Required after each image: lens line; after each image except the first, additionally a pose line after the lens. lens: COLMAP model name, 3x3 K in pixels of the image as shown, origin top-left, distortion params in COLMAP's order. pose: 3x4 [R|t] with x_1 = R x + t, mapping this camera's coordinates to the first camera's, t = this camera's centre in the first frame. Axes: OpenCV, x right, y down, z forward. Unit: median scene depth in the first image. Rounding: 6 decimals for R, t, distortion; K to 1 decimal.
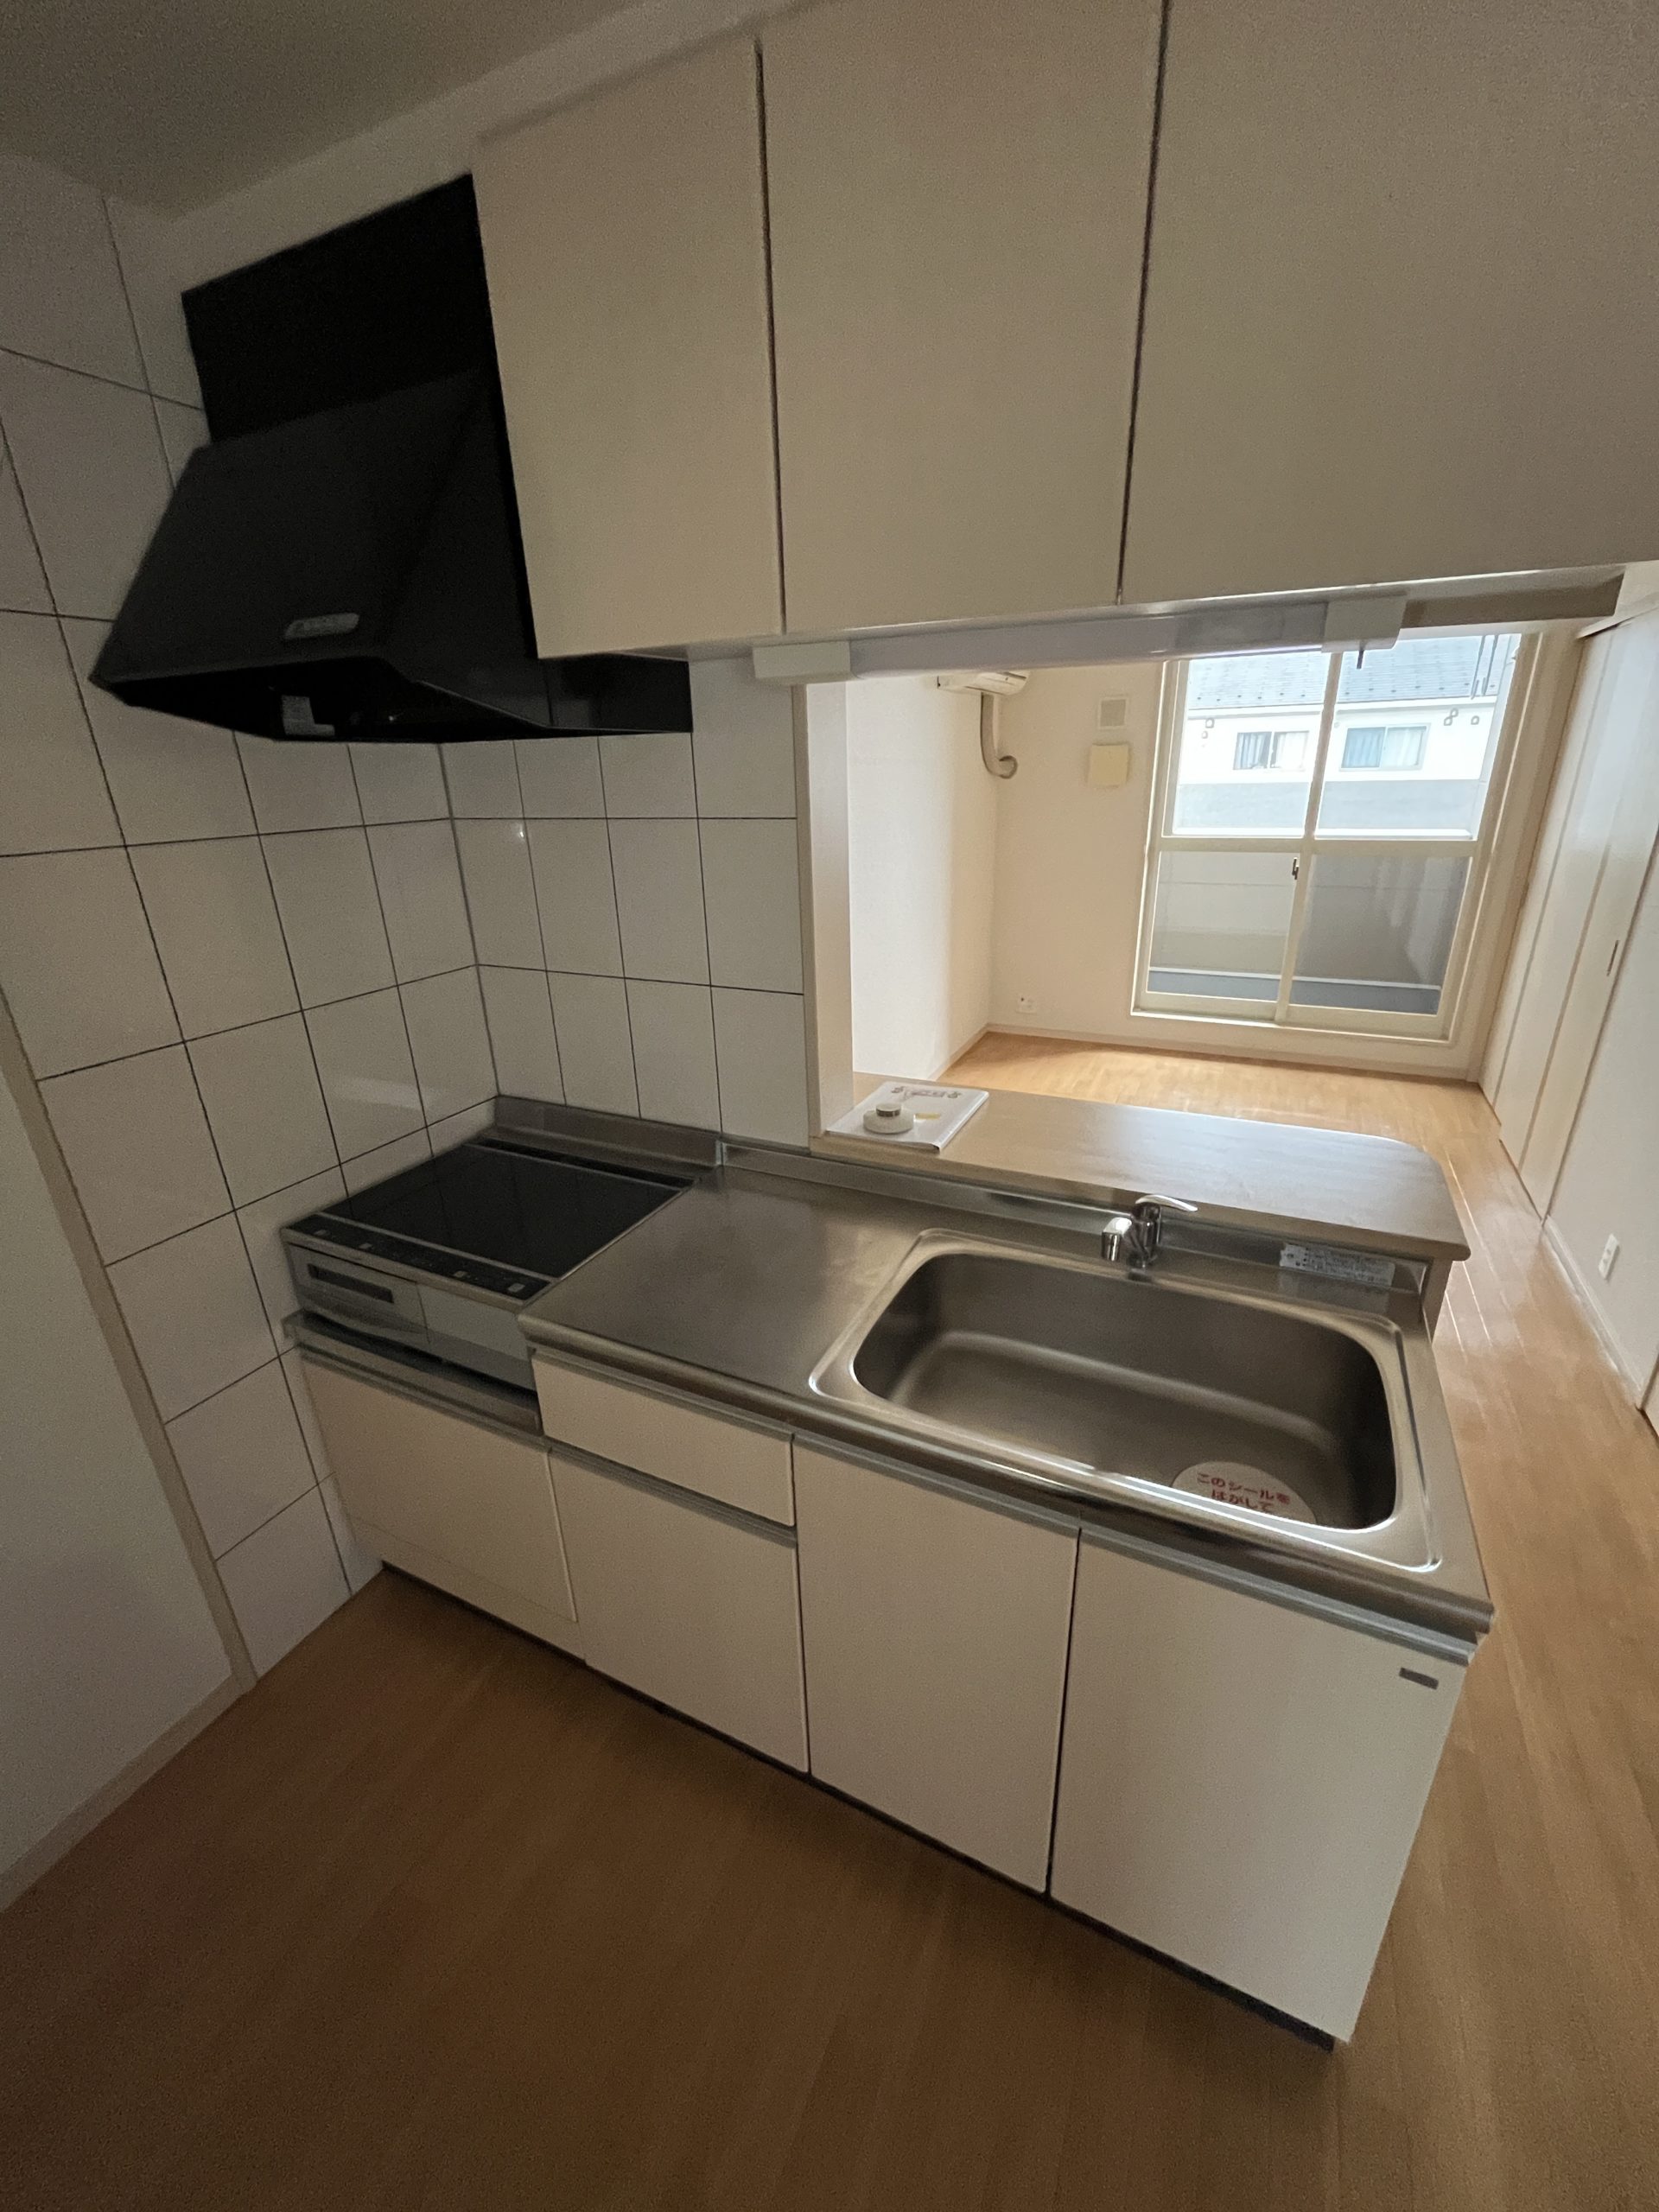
lens RADIAL K [[896.4, 0, 826.2], [0, 896.4, 1110.4], [0, 0, 1]] dist [-0.002140, -0.000186]
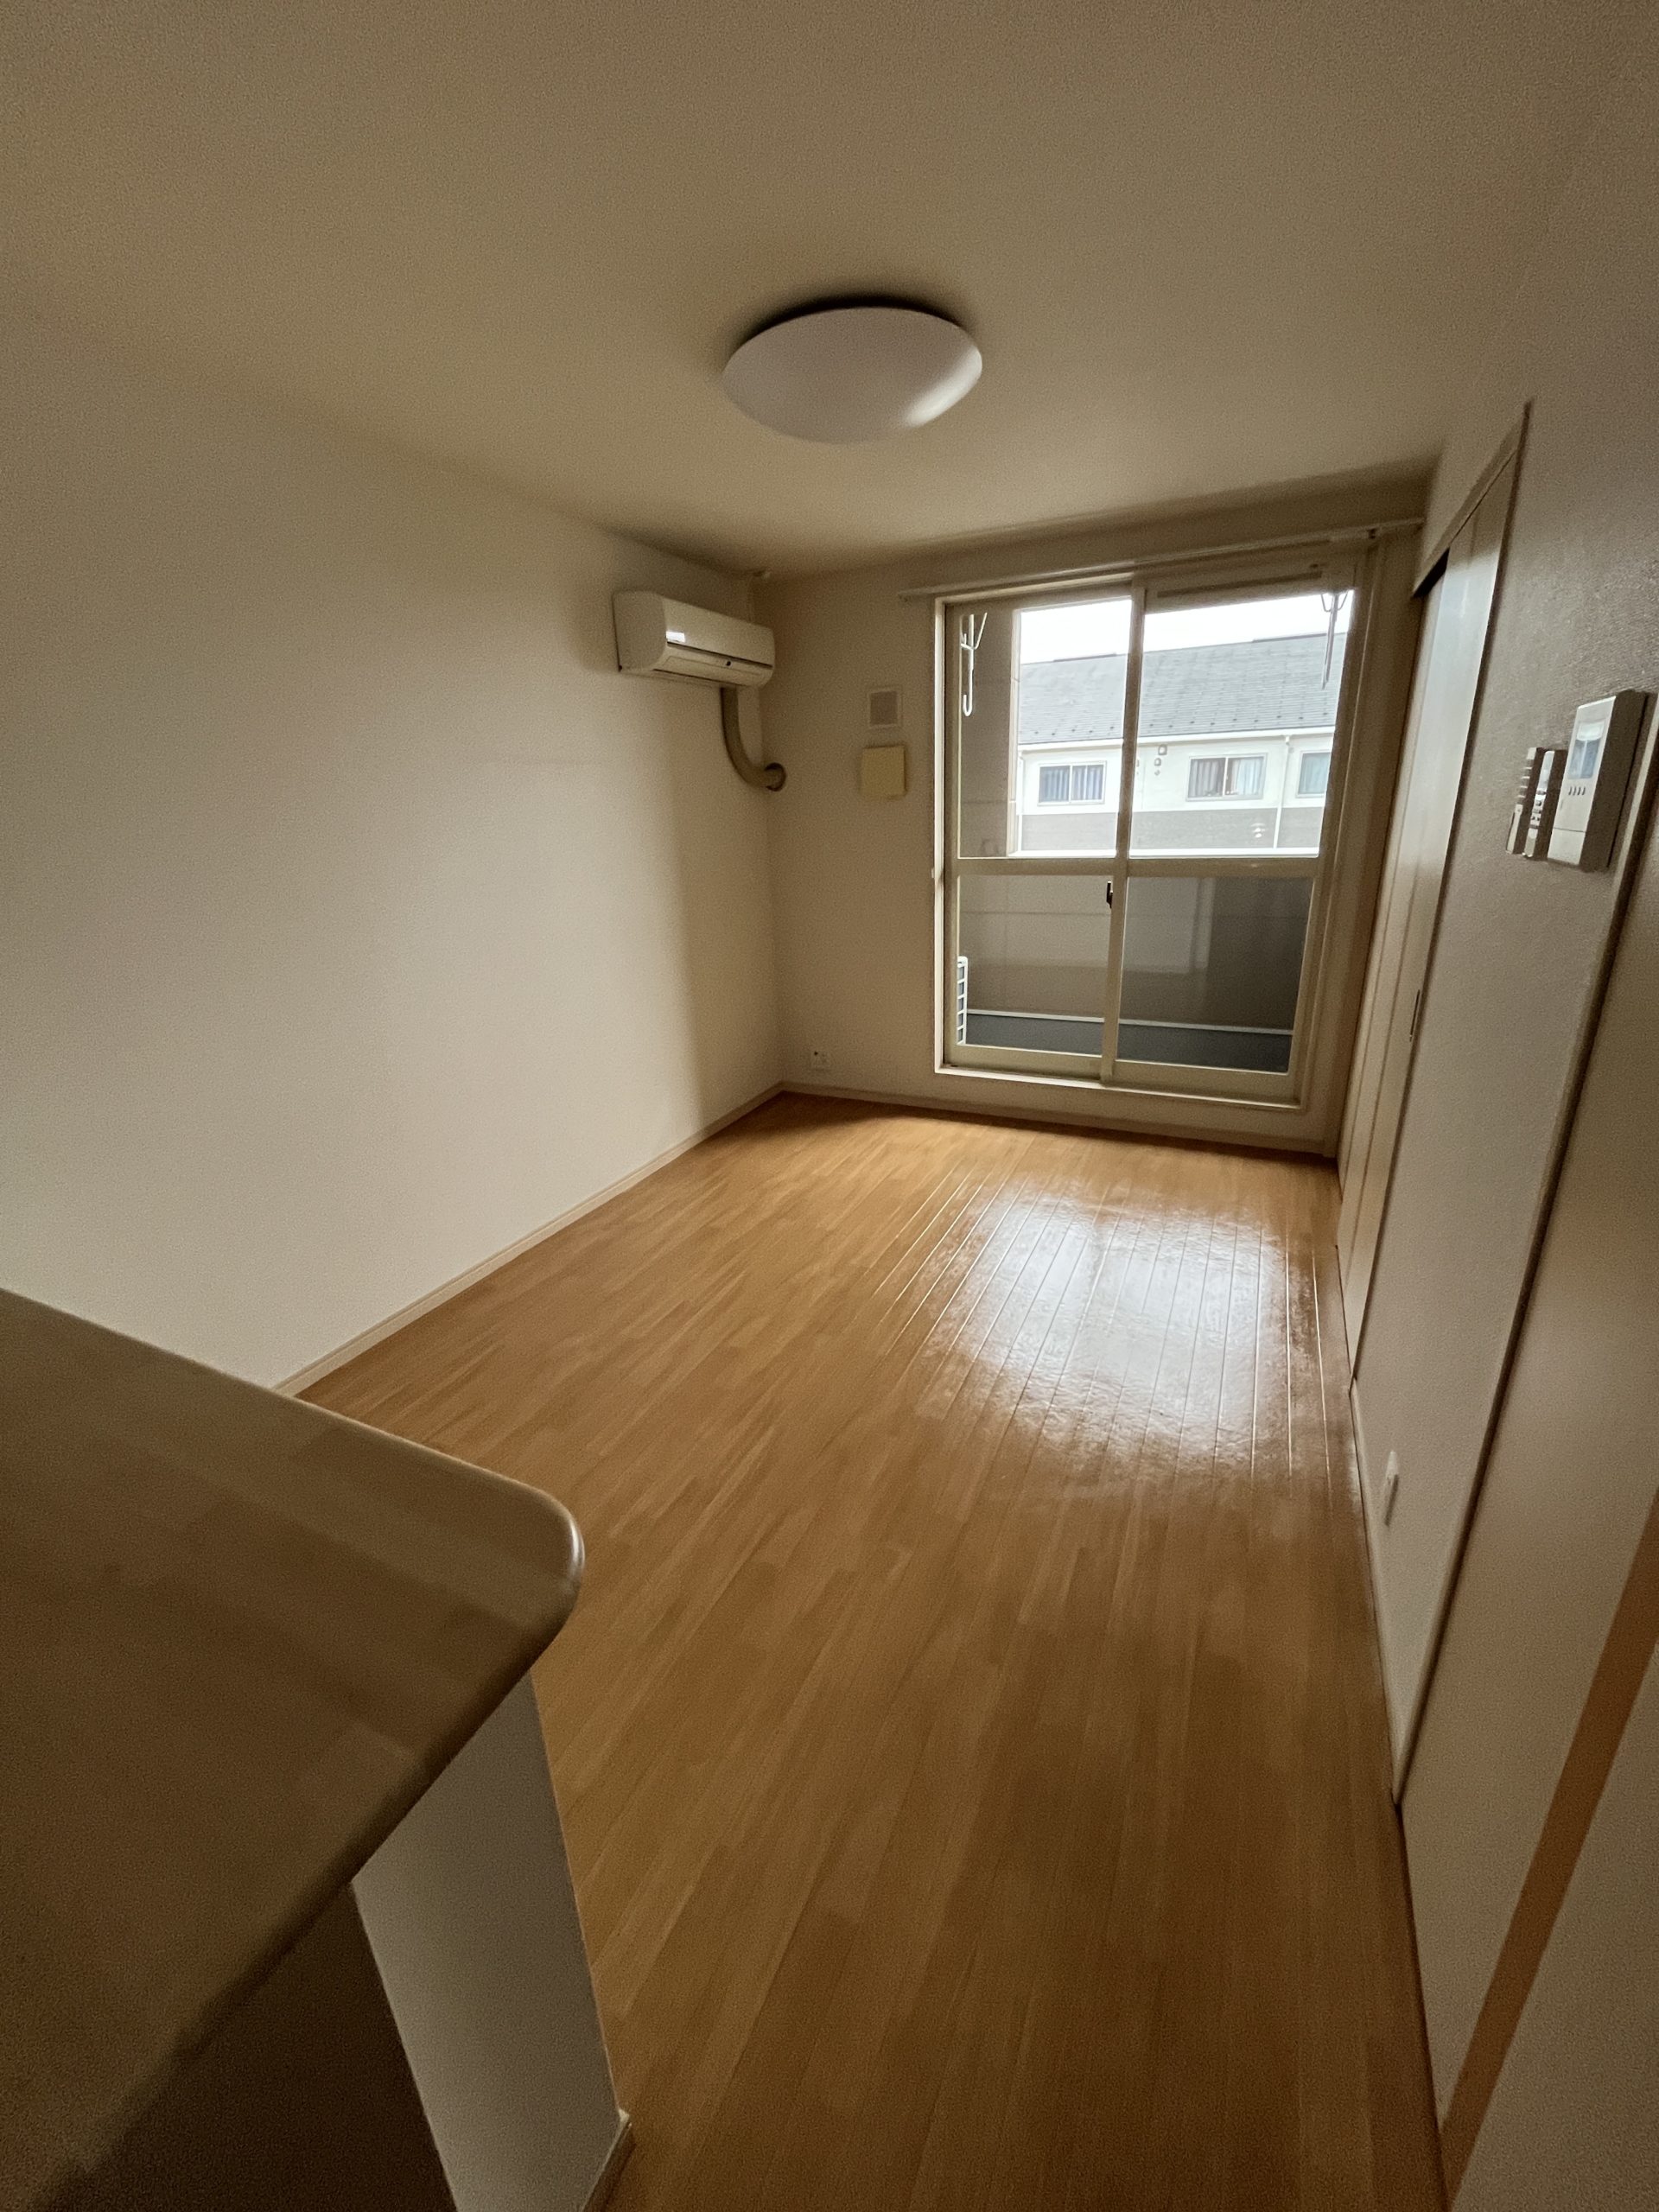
lens RADIAL K [[896.4, 0, 831.8], [0, 896.4, 1105.0], [0, 0, 1]] dist [-0.002140, -0.000186]
pose [[0.999935, -0.010121, 0.005207, 0.252723], [0.010323, 0.999129, -0.040436, -0.046361], [-0.004793, 0.040487, 0.999169, 0.186189]]
